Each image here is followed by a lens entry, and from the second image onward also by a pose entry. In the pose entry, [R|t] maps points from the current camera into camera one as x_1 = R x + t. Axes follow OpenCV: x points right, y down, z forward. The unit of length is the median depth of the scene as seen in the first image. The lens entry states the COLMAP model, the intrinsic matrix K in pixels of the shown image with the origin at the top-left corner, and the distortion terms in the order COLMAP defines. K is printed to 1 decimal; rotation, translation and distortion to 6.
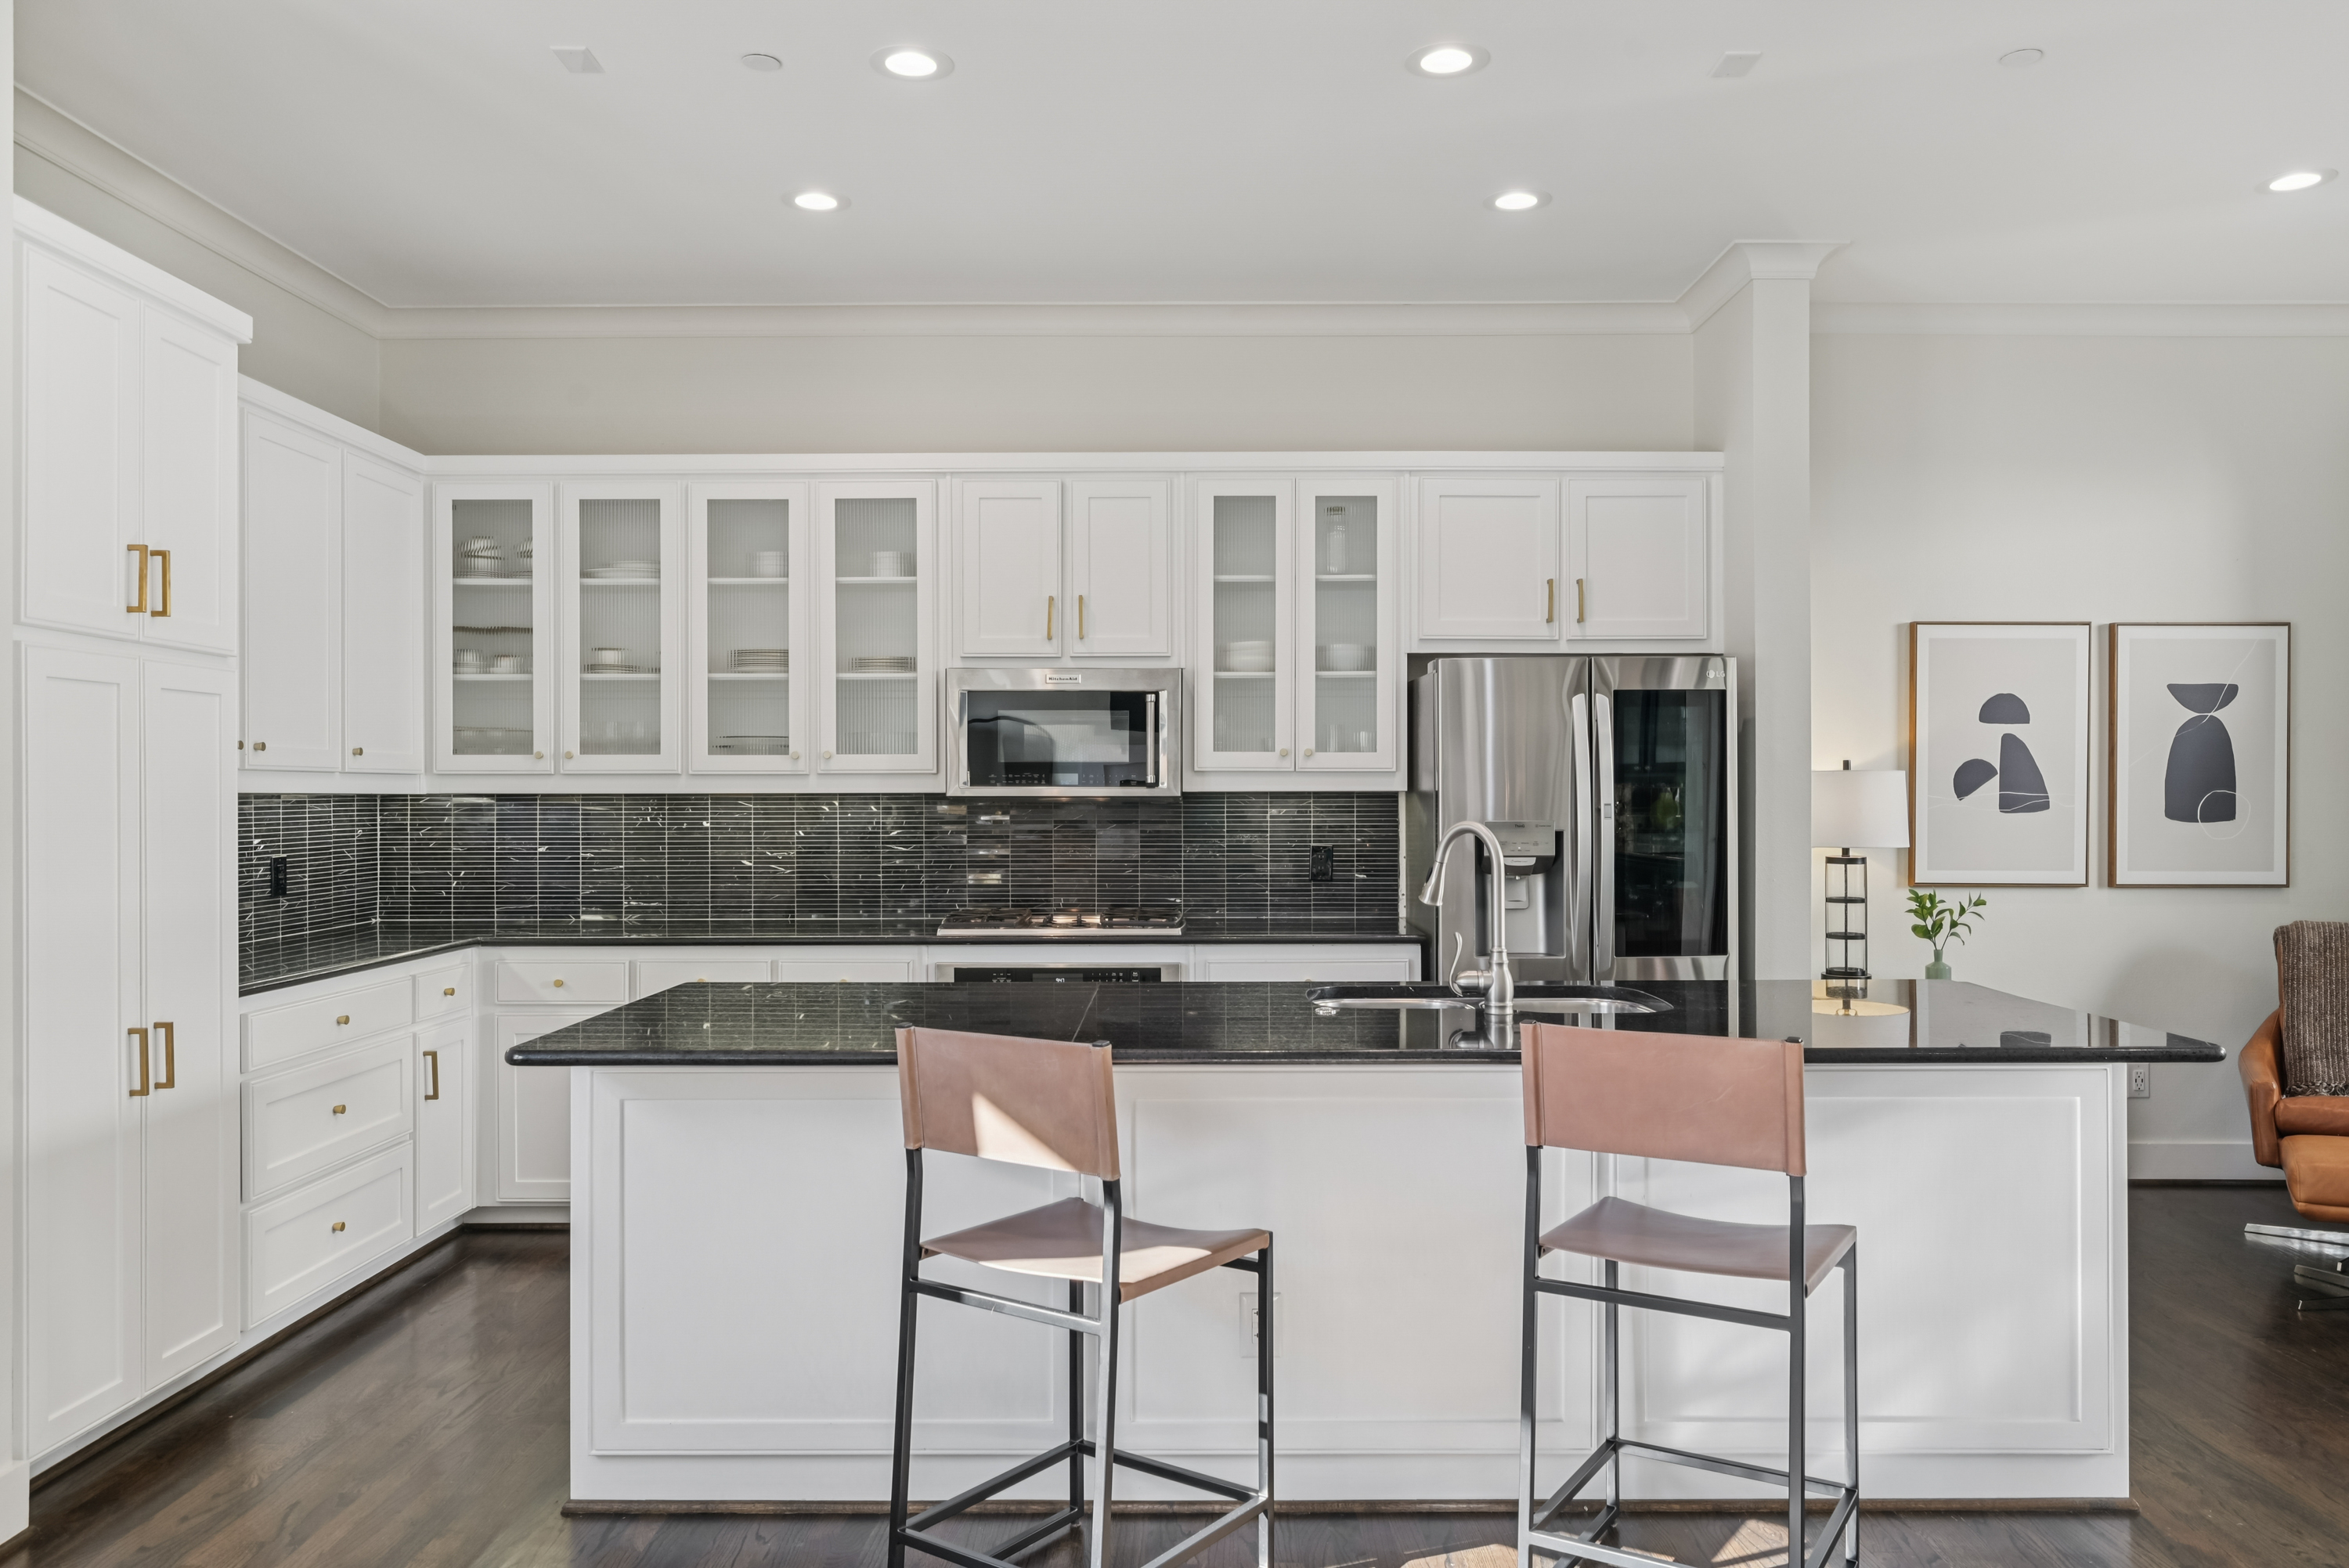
lens RADIAL K [[1641.8, 0, 1174.5], [0, 1641.8, 784.0], [0, 0, 1]] dist [0.003691, -0.000063]
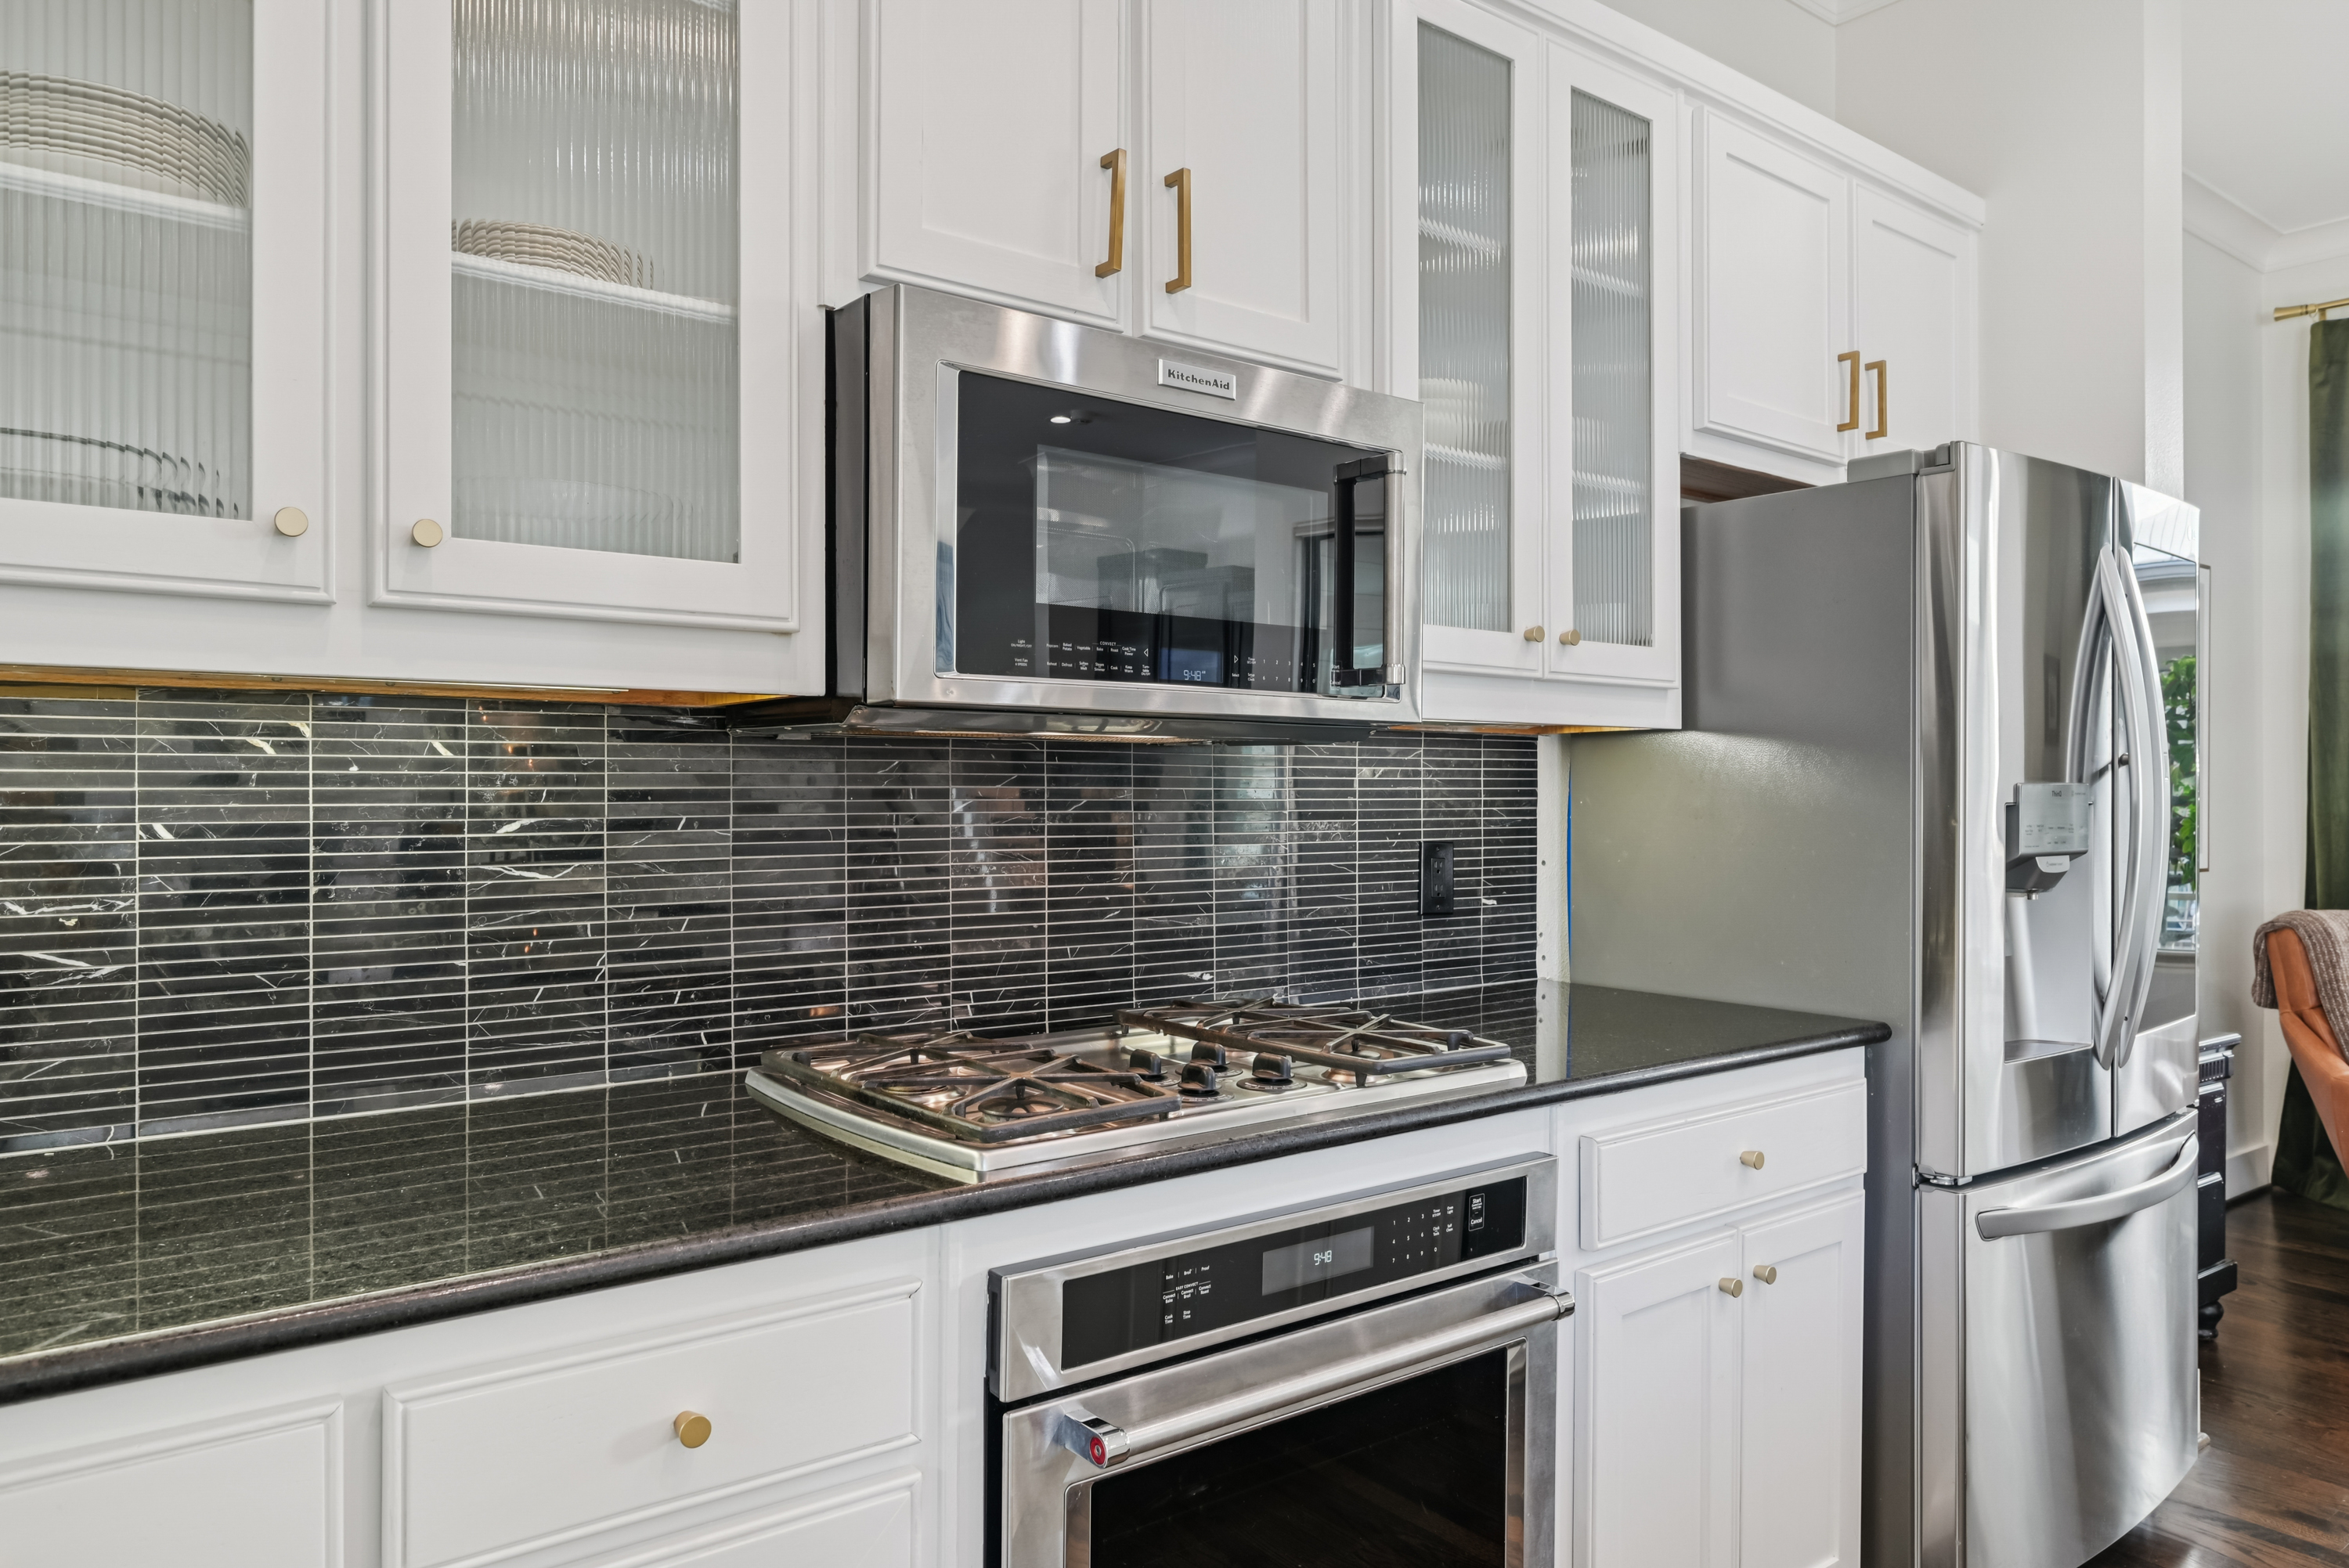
lens RADIAL K [[1559.5, 0, 1174.5], [0, 1559.5, 784.0], [0, 0, 1]] dist [0.001823, 0.000330]
pose [[0.786411, 0.006077, 0.617674, -0.270779], [-0.005998, 0.999980, -0.002203, 0.022700], [-0.617675, -0.001972, 0.786431, 0.722806]]
